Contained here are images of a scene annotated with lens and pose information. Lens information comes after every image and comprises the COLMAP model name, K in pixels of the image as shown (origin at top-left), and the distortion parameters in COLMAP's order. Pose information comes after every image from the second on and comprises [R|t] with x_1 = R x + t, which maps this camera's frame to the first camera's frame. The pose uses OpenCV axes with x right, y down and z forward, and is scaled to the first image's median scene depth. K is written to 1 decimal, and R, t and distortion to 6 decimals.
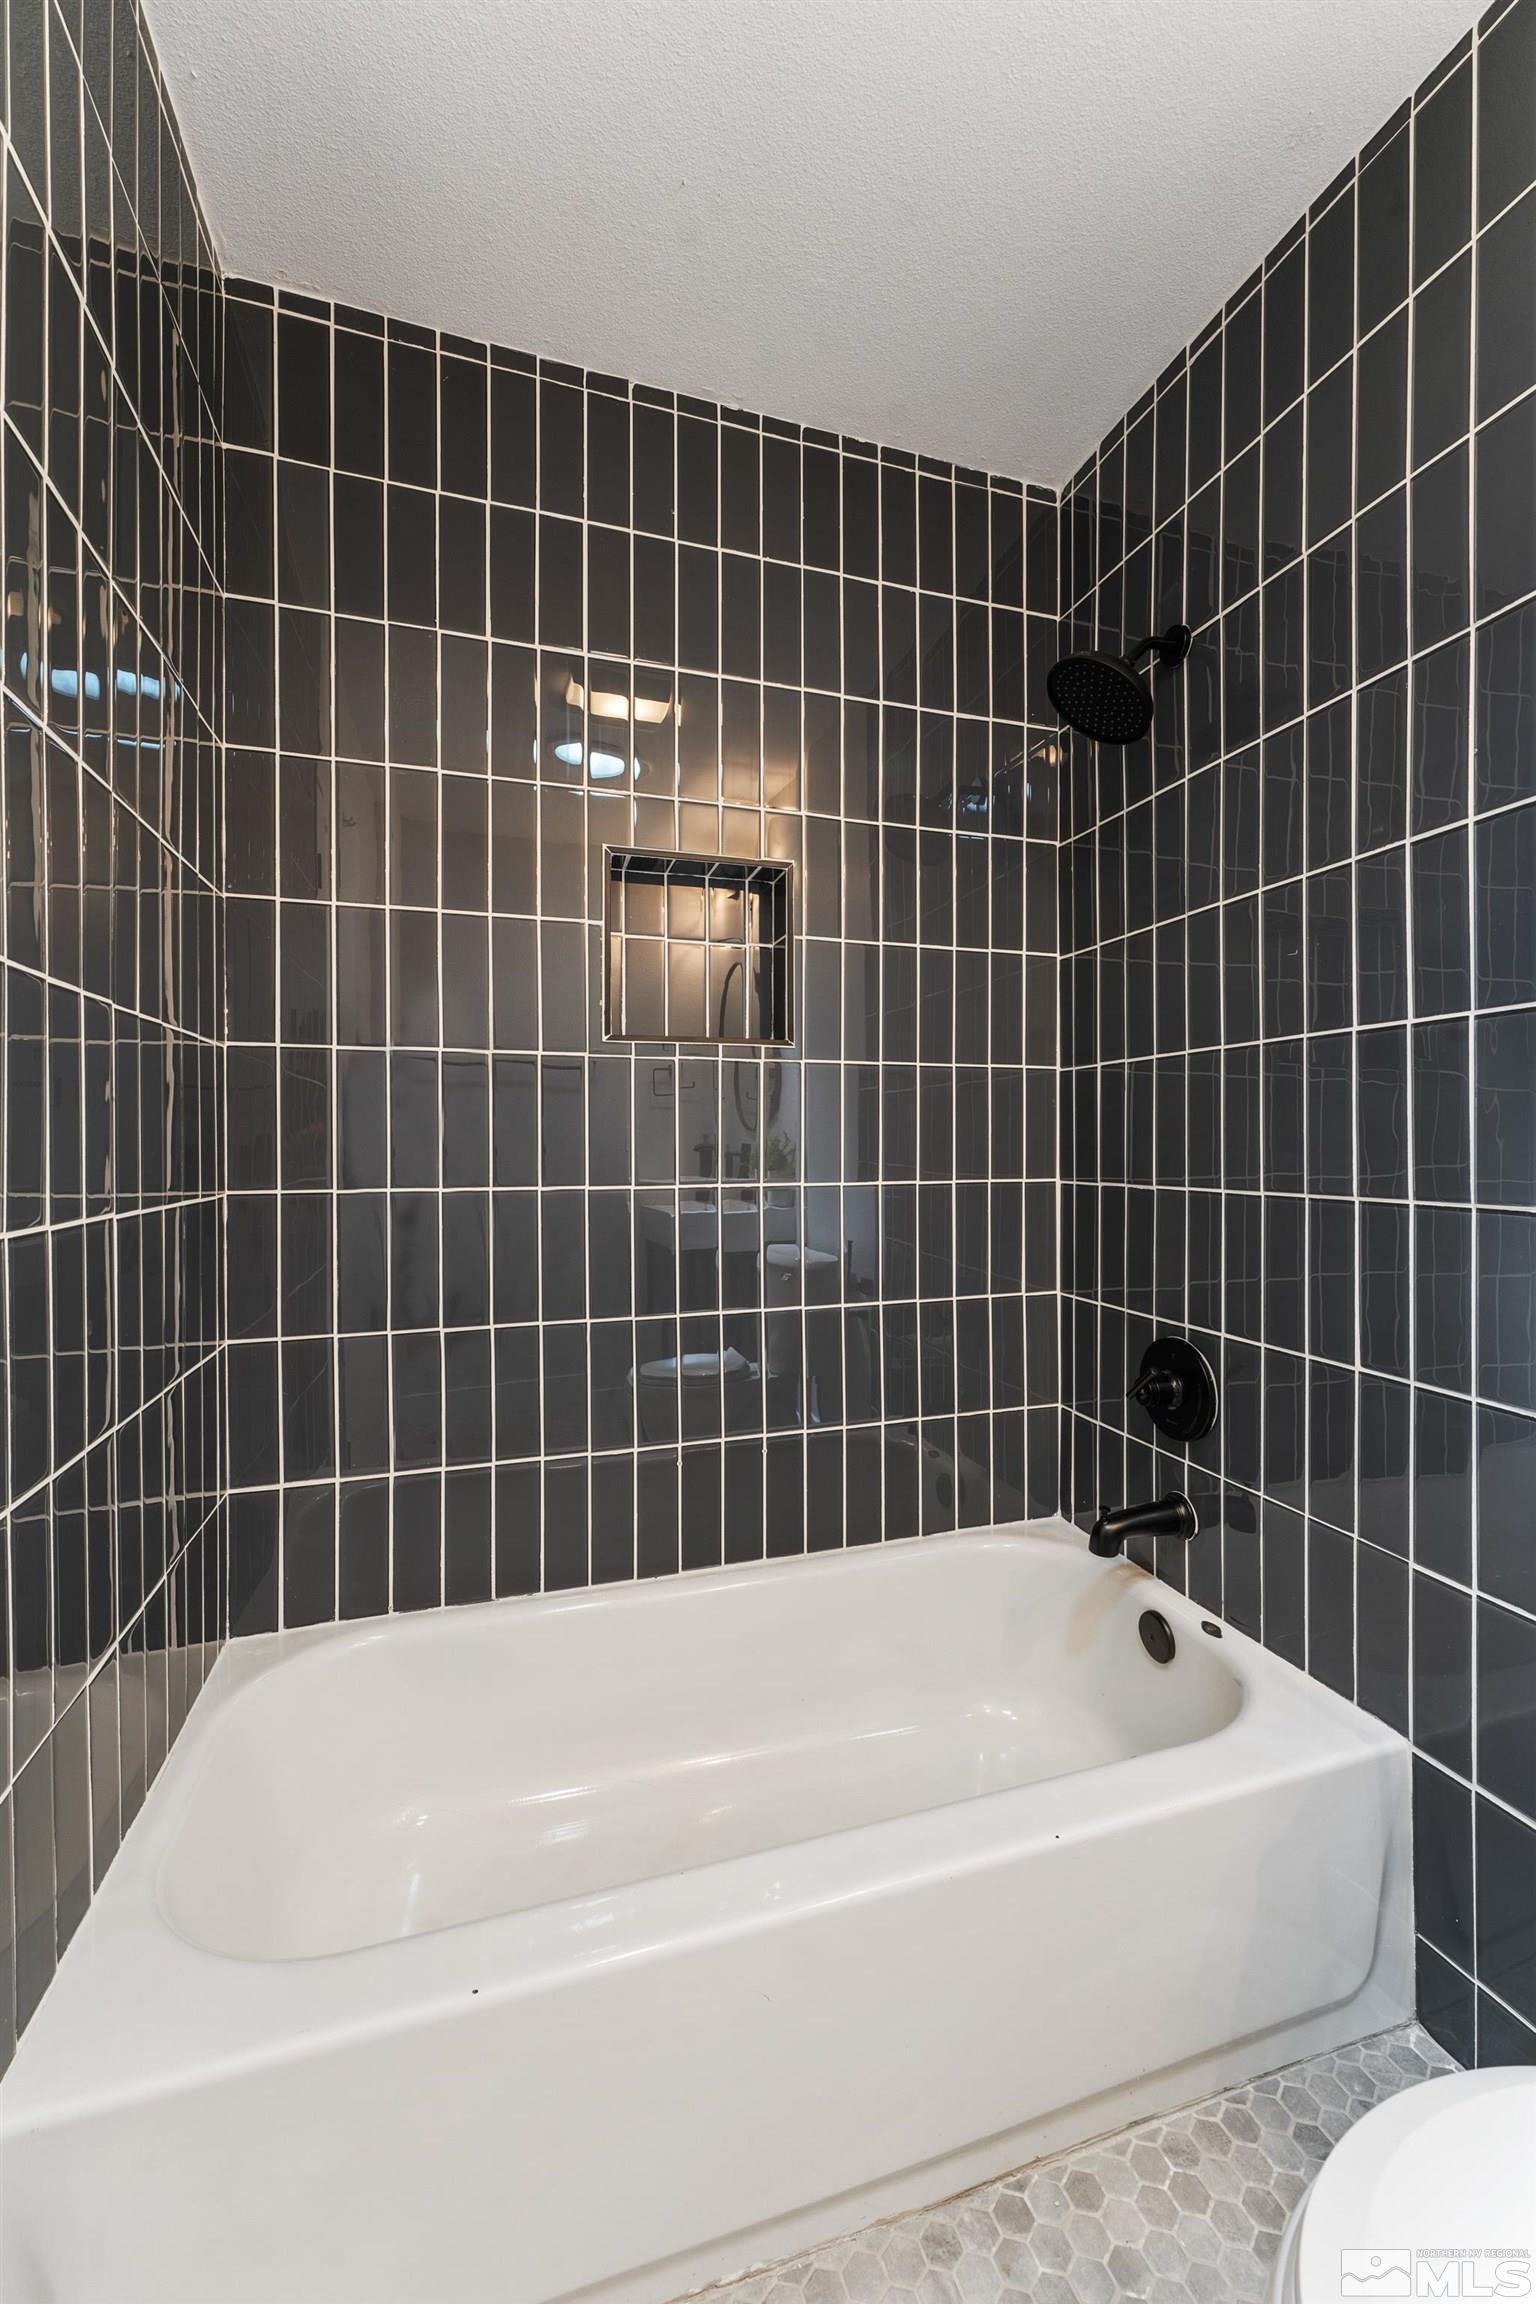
lens RADIAL K [[888.8, 0, 778.3], [0, 888.8, 1109.8], [0, 0, 1]] dist [-0.001581, 0.000133]
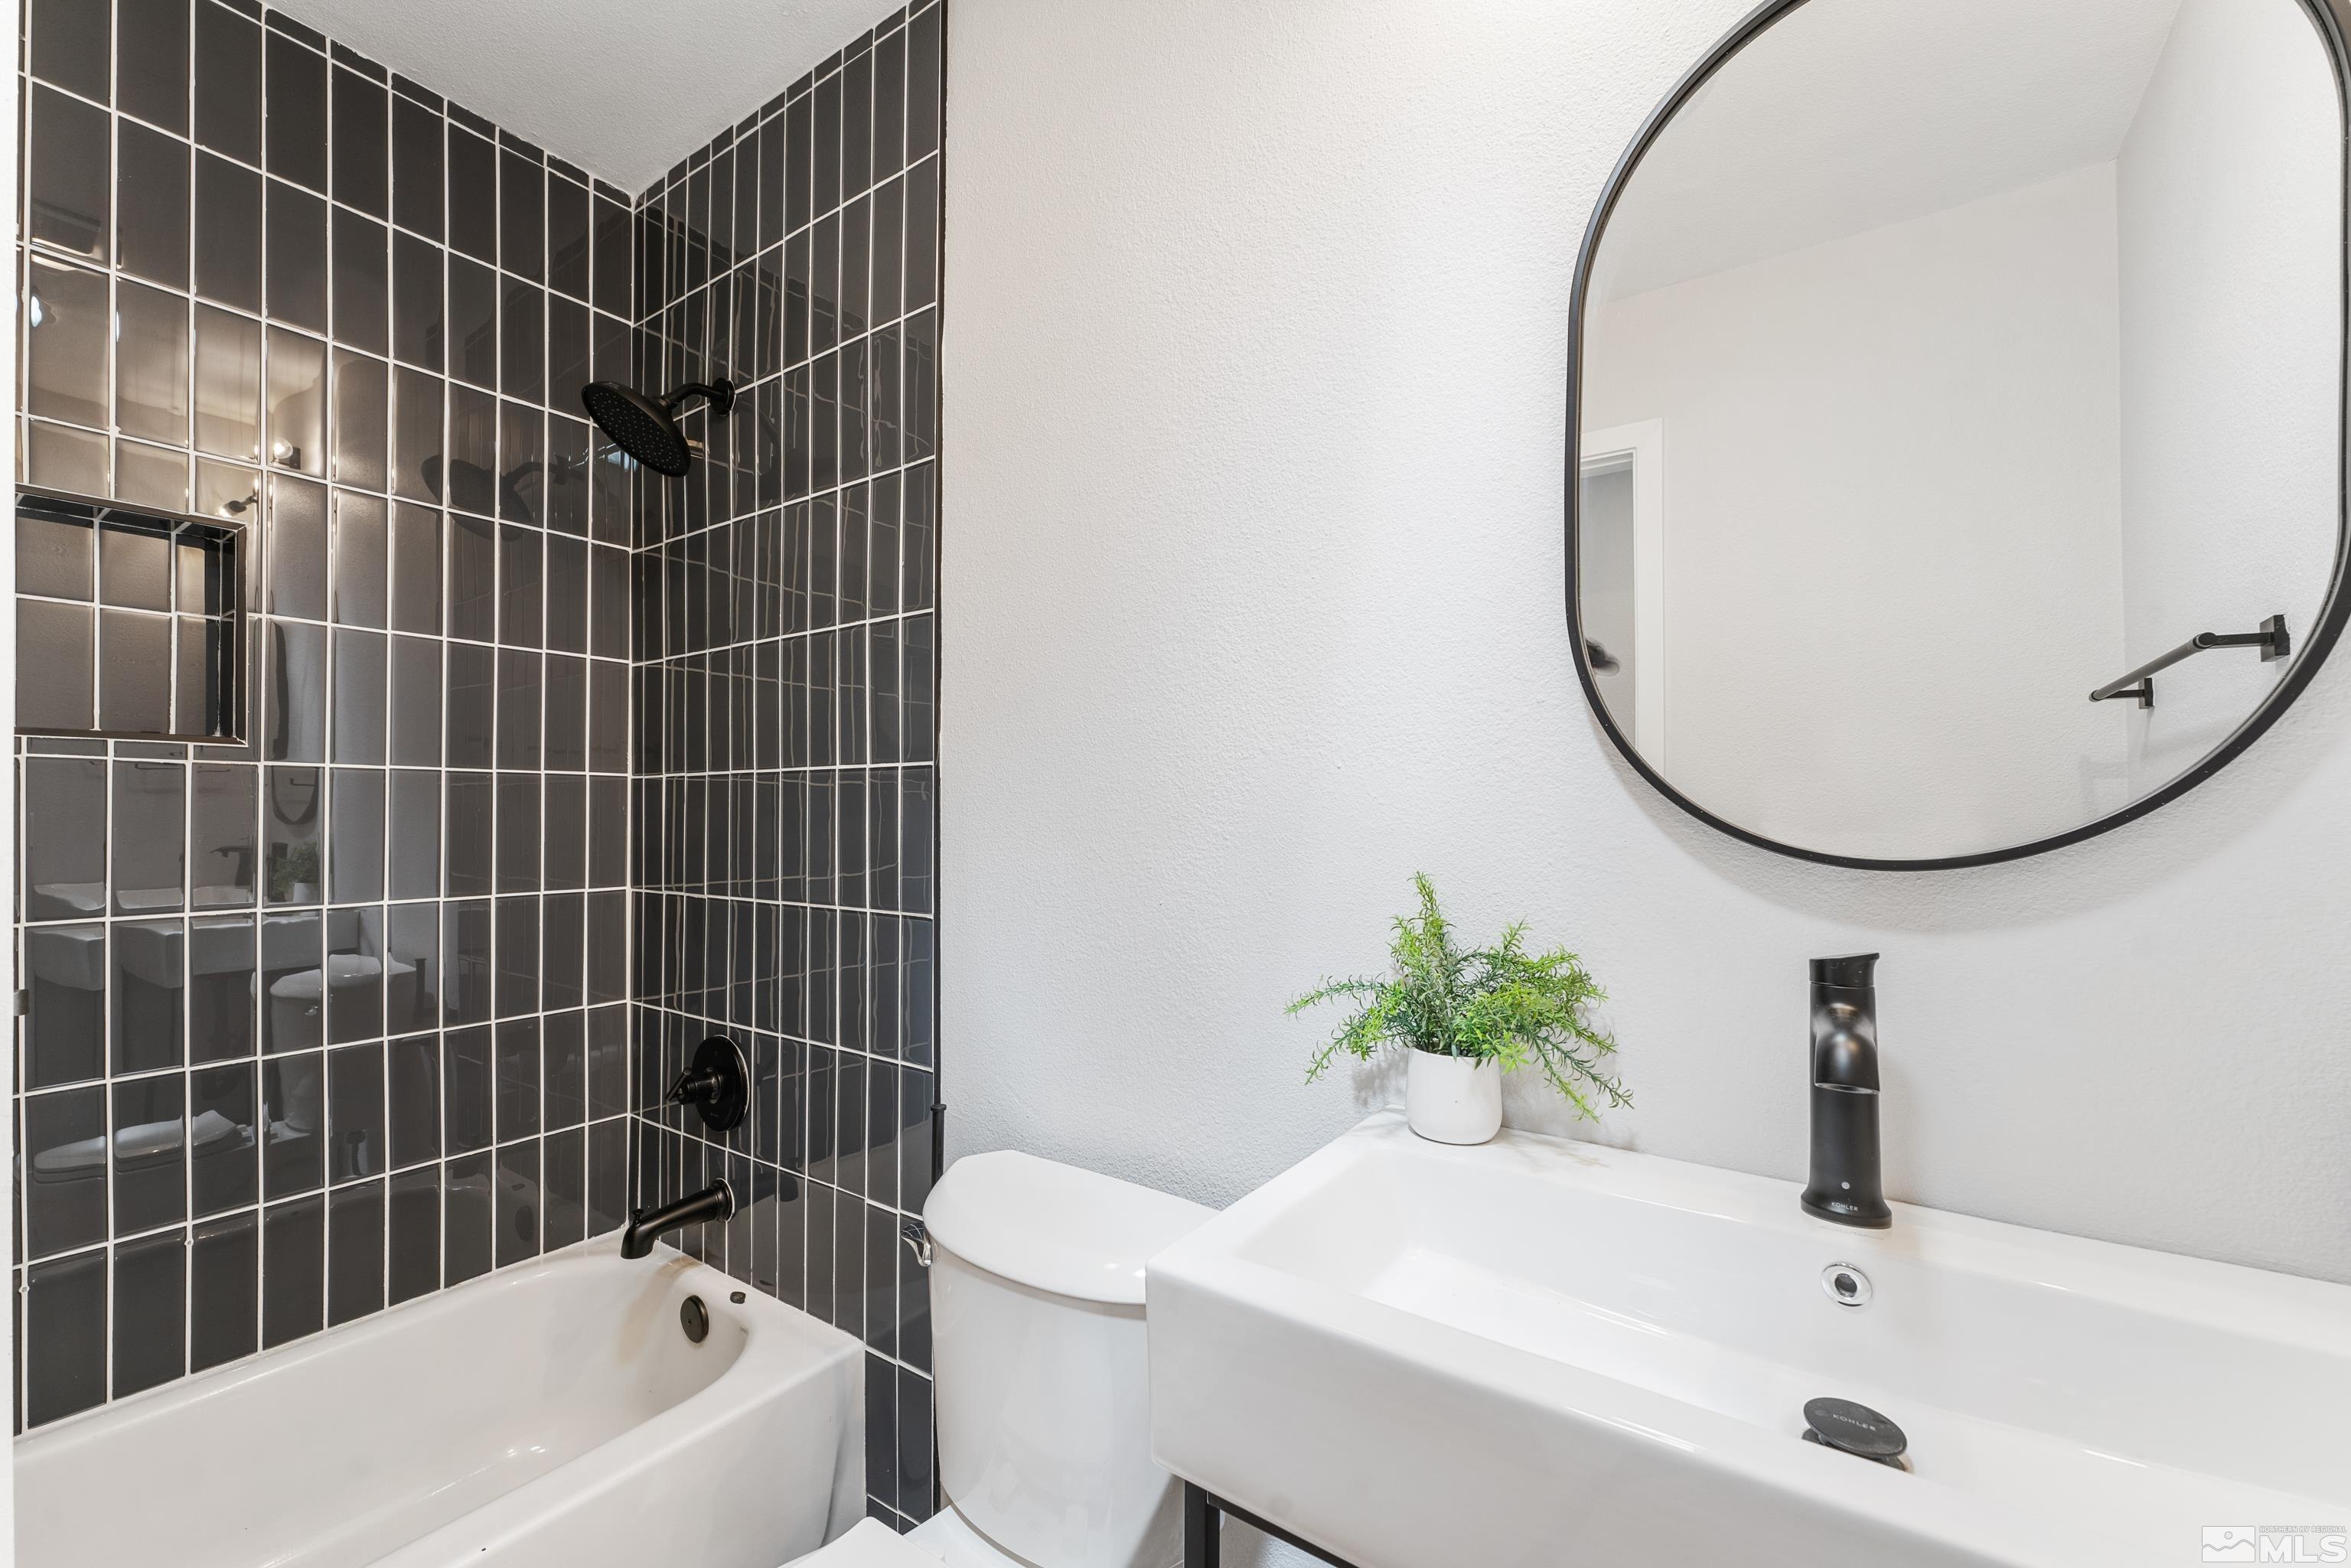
lens RADIAL K [[945.7, 0, 1174.8], [0, 945.7, 784.7], [0, 0, 1]] dist [-0.001272, -0.000203]
pose [[0.799629, 0.022061, 0.600089, 0.185381], [-0.030929, 0.999512, 0.004467, -0.066227], [-0.599697, -0.022132, 0.799921, -0.226614]]
